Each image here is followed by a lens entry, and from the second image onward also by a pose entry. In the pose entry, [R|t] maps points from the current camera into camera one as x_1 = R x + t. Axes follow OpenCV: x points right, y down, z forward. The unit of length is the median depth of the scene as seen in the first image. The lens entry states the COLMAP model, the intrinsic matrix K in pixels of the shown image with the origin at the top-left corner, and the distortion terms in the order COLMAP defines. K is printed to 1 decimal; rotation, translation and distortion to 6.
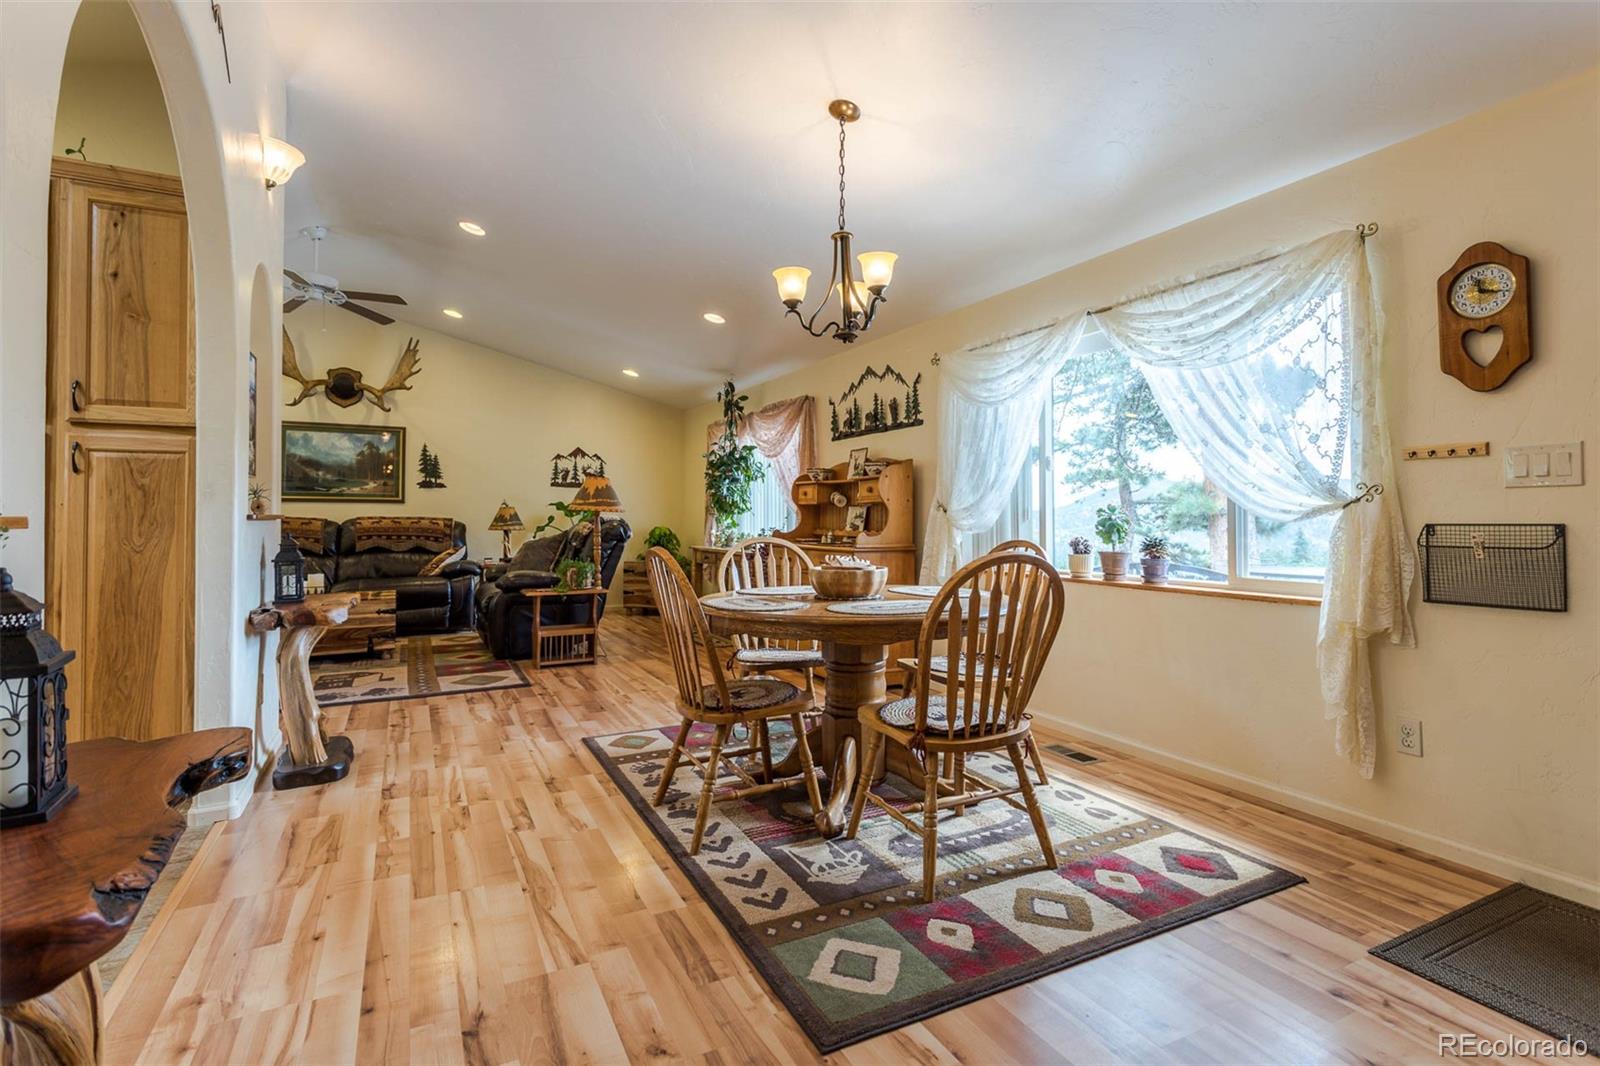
lens RADIAL K [[777.4, 0, 807.2], [0, 777.4, 498.4], [0, 0, 1]] dist [0.003524, -0.000148]
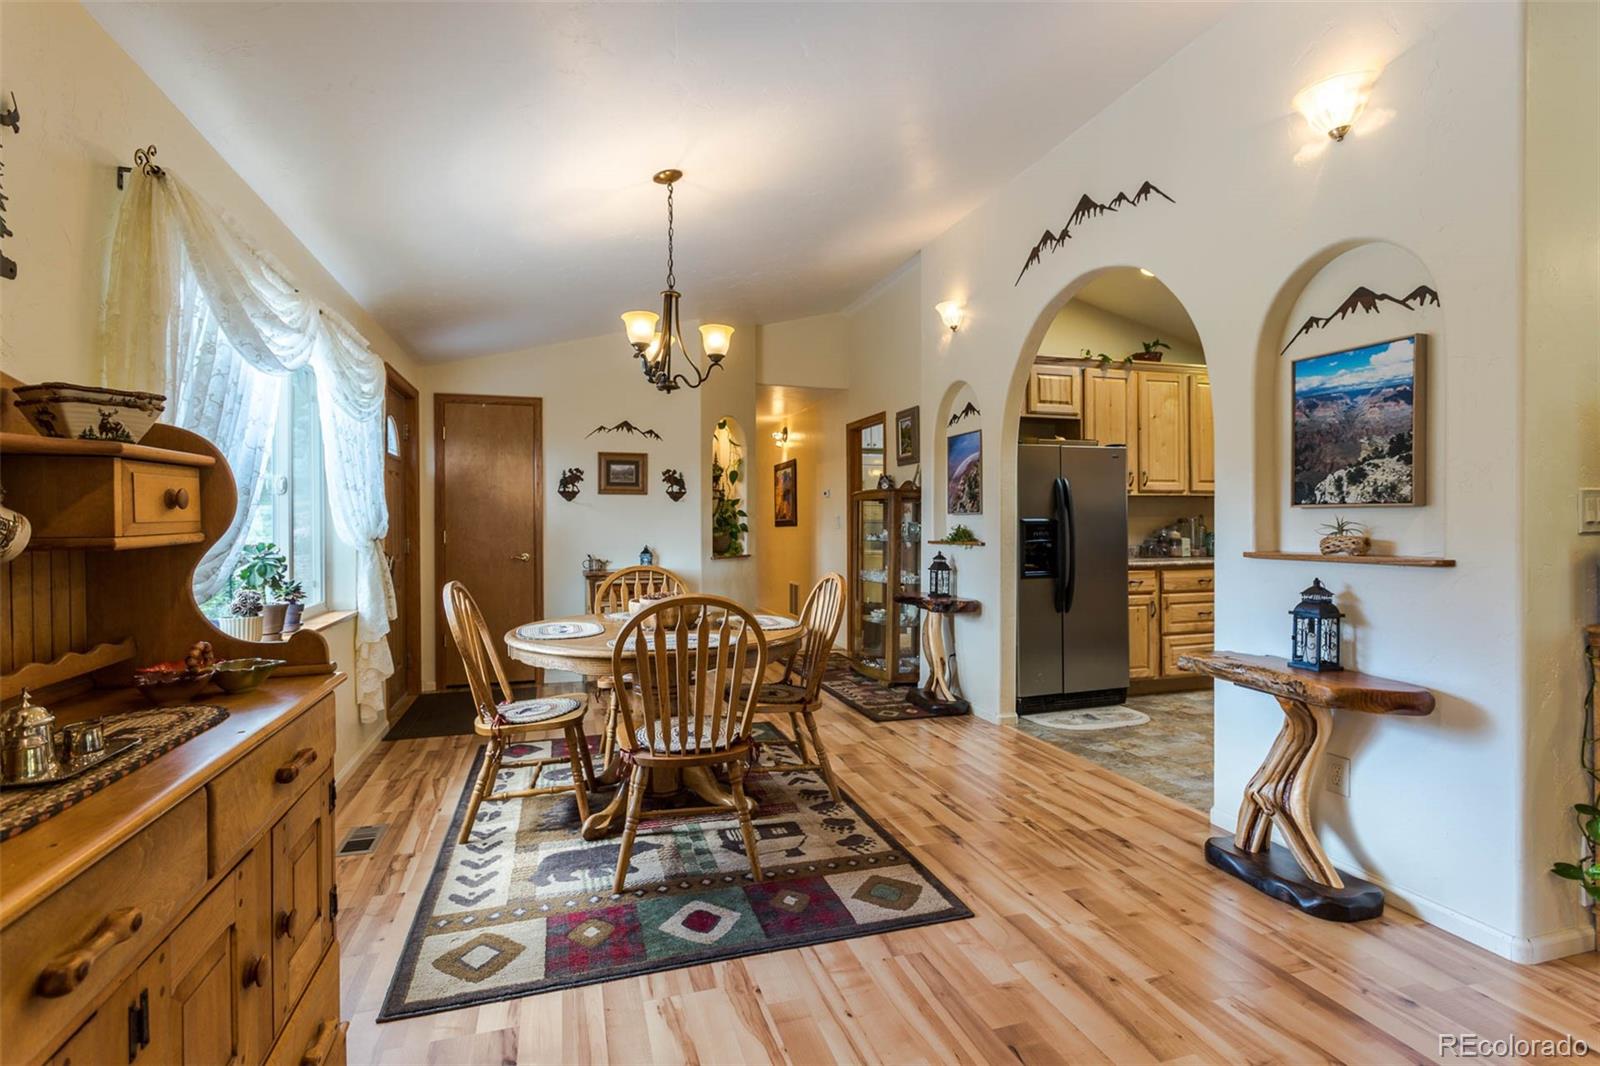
lens RADIAL K [[777.4, 0, 803.2], [0, 777.4, 533.8], [0, 0, 1]] dist [0.003524, -0.000148]
pose [[-0.985014, 0.003517, 0.172437, -0.352887], [0.001980, 0.999957, -0.009089, 0.007358], [-0.172461, -0.008612, -0.984979, 2.215223]]
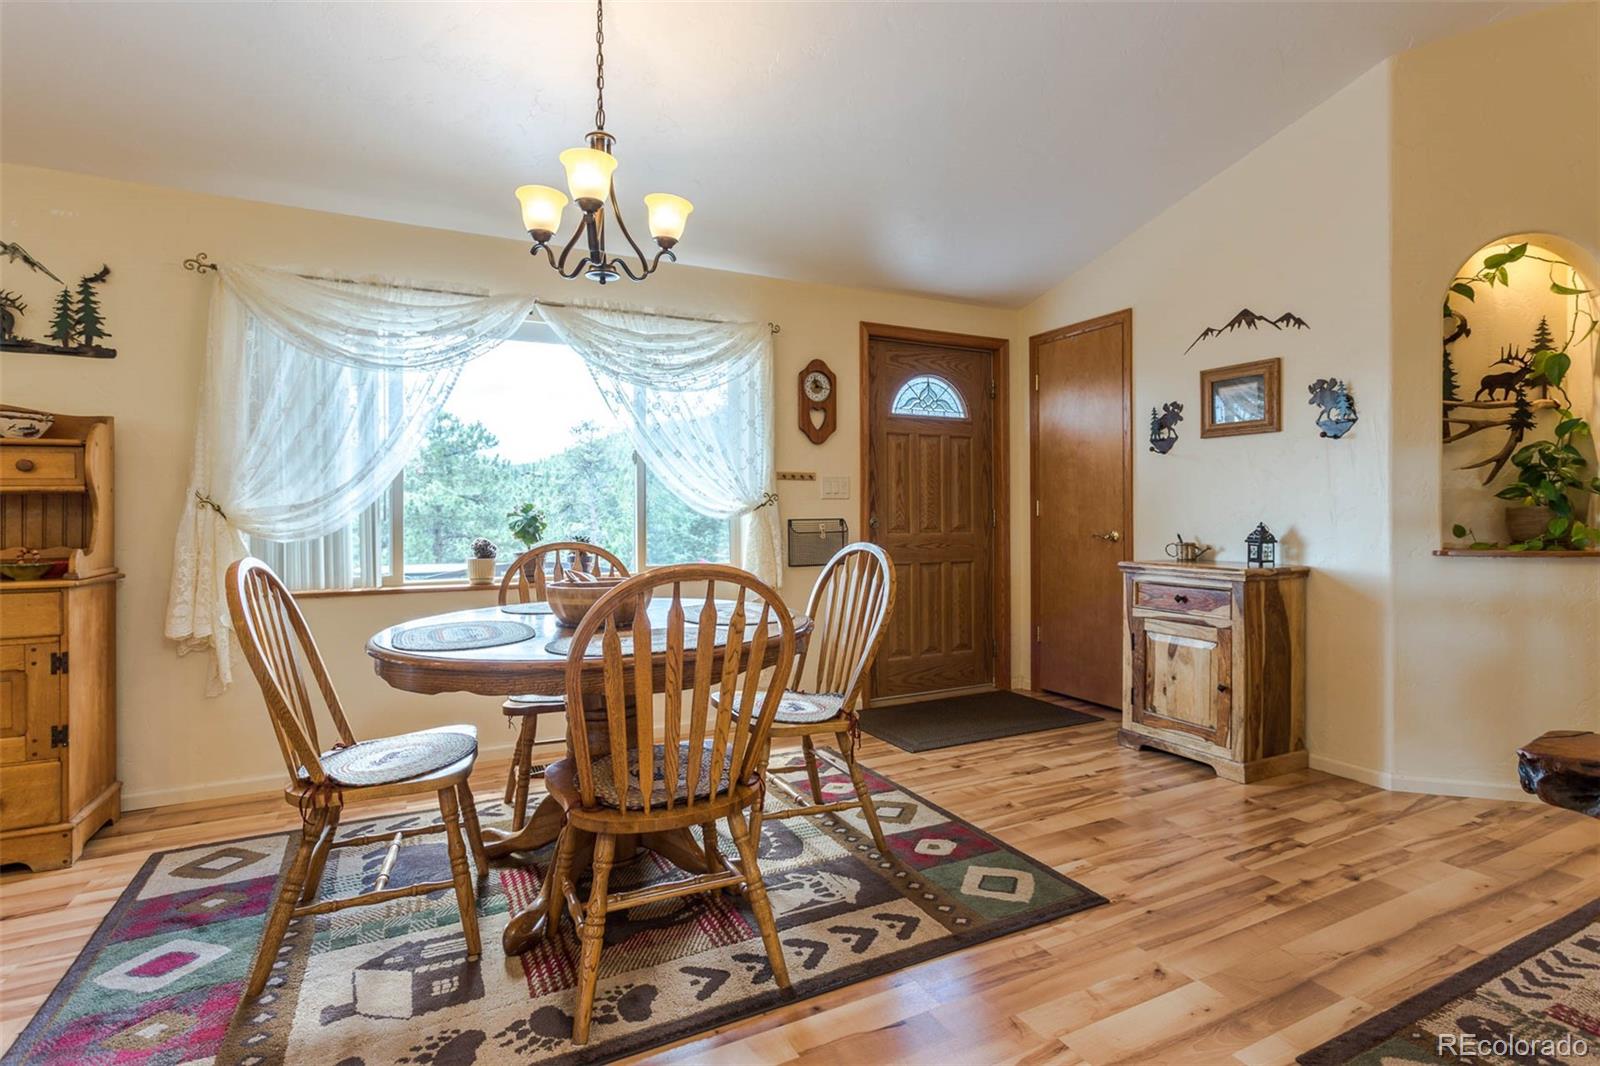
lens RADIAL K [[777.4, 0, 811.5], [0, 777.4, 520.9], [0, 0, 1]] dist [0.003524, -0.000148]
pose [[-0.002966, -0.007107, 0.999970, -0.763405], [-0.017709, 0.999818, 0.007054, 0.020848], [-0.999839, -0.017687, -0.003091, 0.869858]]
